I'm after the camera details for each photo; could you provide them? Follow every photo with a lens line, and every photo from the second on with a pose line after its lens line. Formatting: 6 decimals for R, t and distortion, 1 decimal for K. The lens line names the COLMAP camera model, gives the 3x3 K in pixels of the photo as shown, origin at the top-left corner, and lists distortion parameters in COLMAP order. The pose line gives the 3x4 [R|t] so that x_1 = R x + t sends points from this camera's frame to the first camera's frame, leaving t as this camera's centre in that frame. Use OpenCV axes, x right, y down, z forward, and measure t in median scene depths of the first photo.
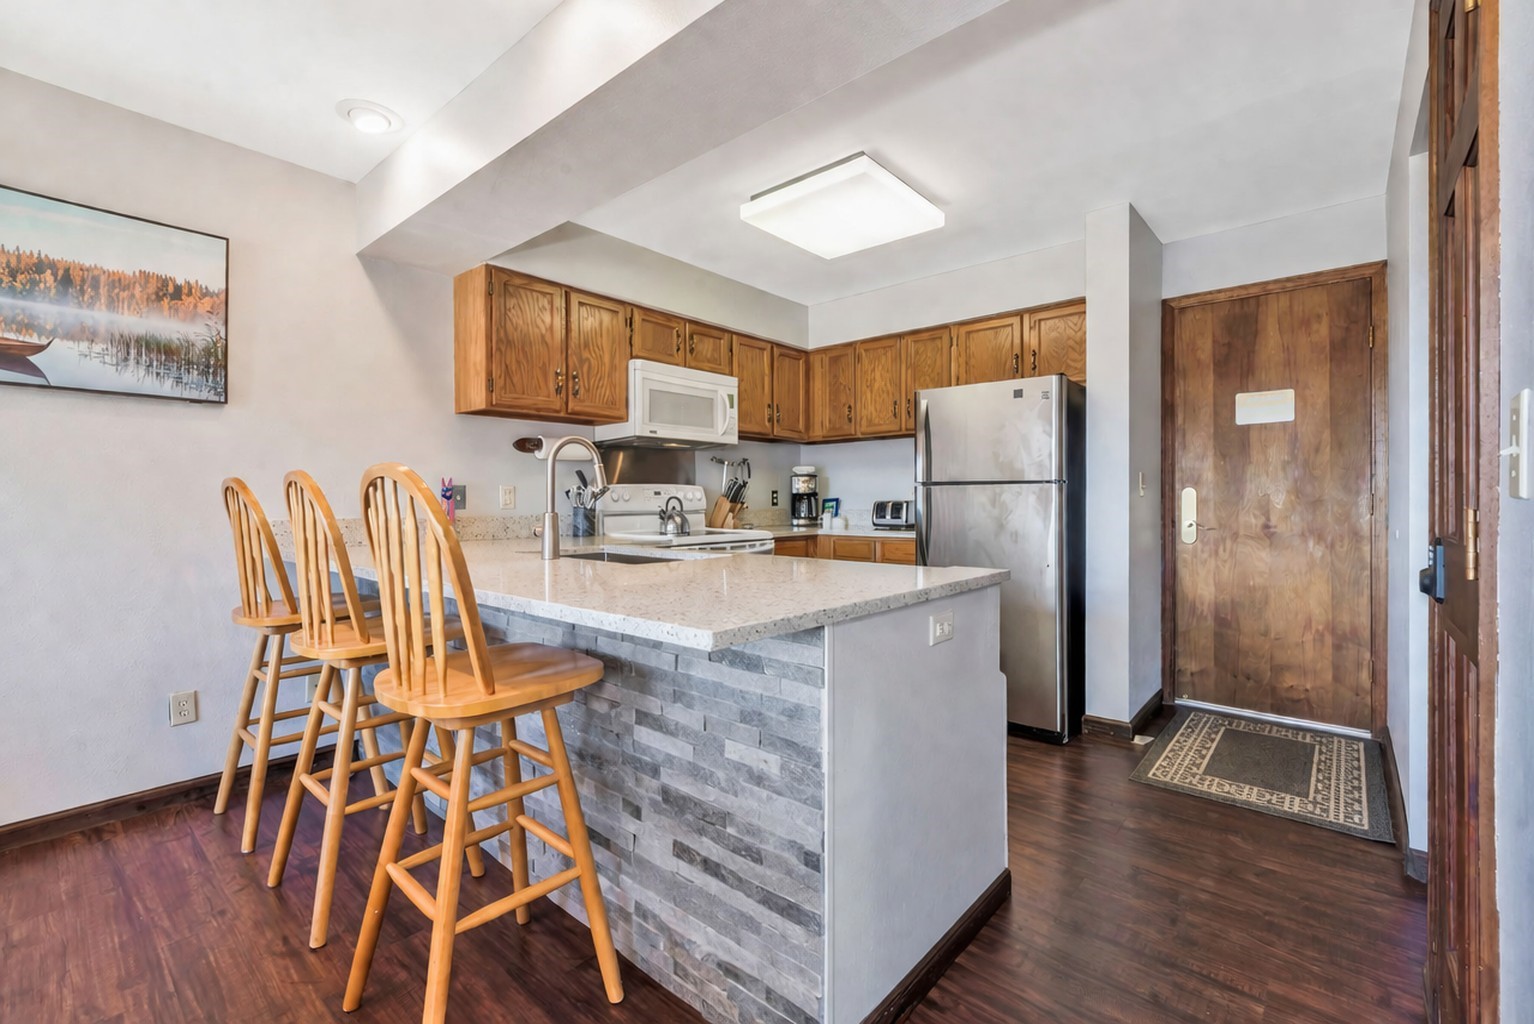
lens RADIAL K [[669.1, 0, 767.9], [0, 669.1, 501.5], [0, 0, 1]] dist [-0.001908, 0.002592]
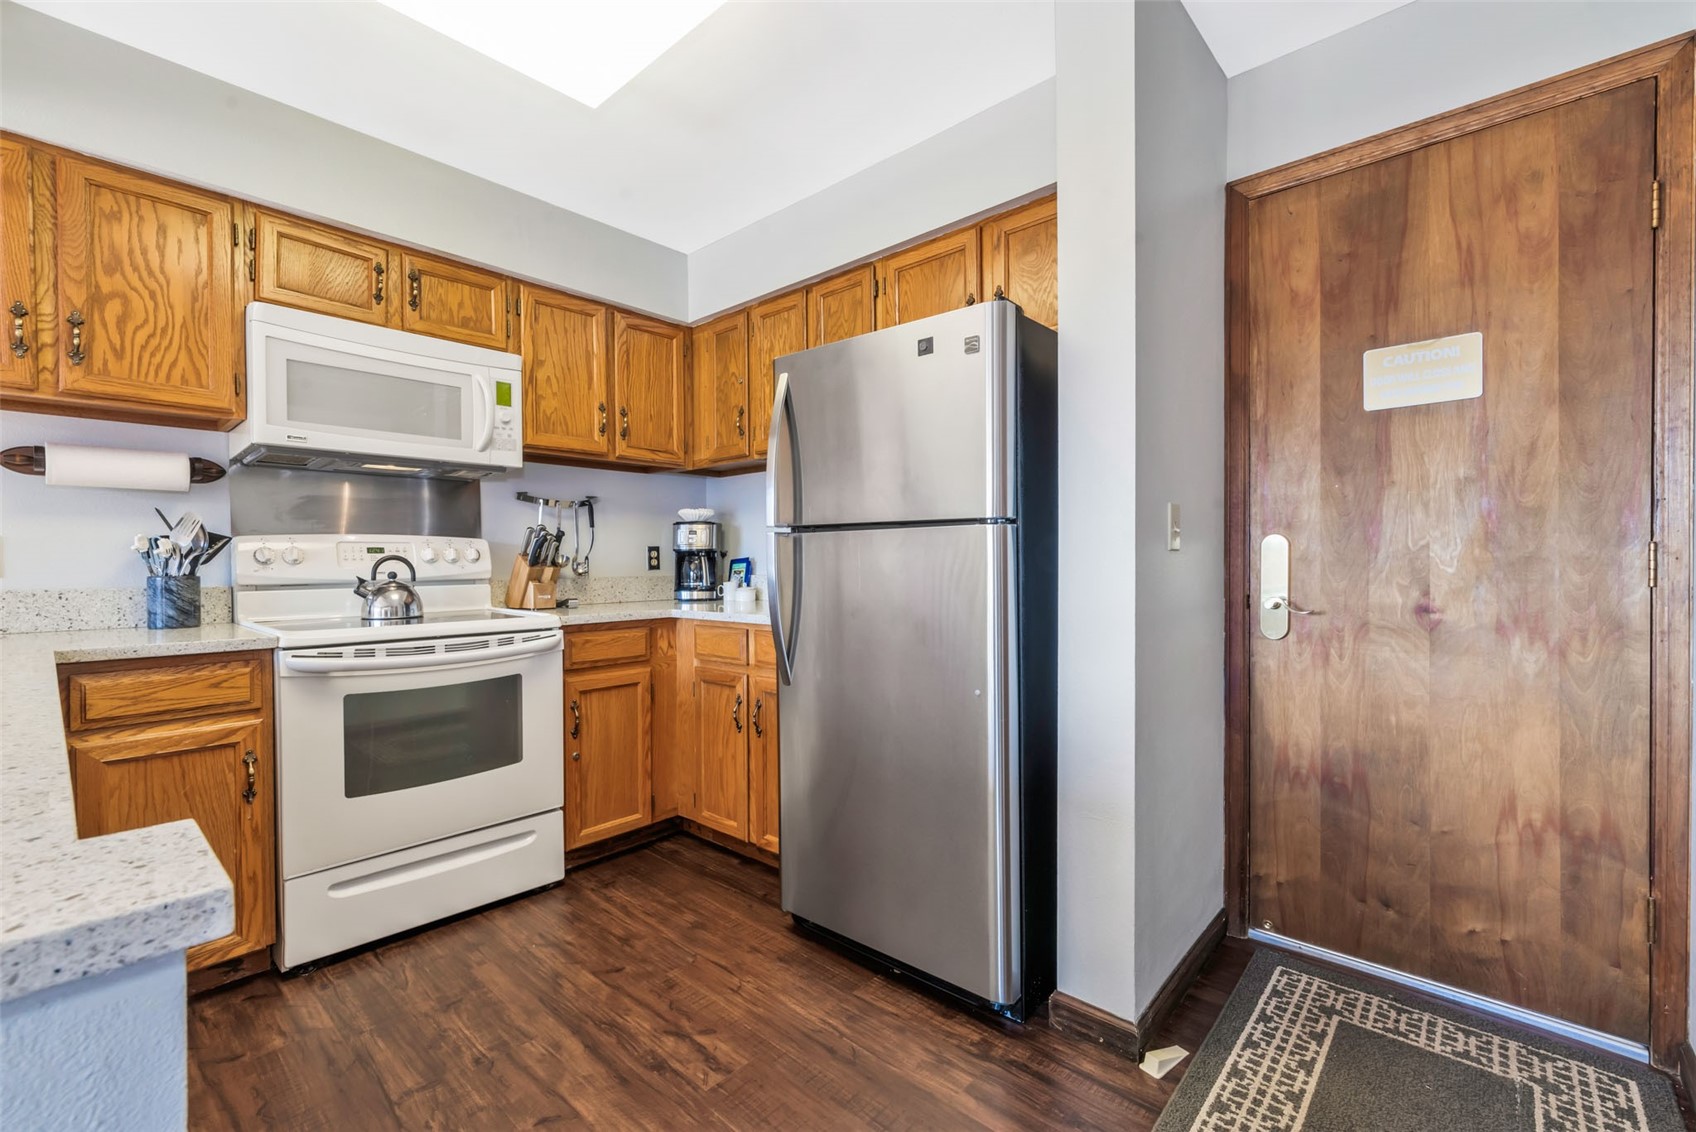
lens RADIAL K [[739.8, 0, 847.0], [0, 739.8, 571.5], [0, 0, 1]] dist [-0.001908, 0.002592]
pose [[0.999952, -0.004981, -0.008394, 0.302321], [0.005088, 0.999905, 0.012847, -0.000606], [0.008329, -0.012889, 0.999882, 0.421001]]
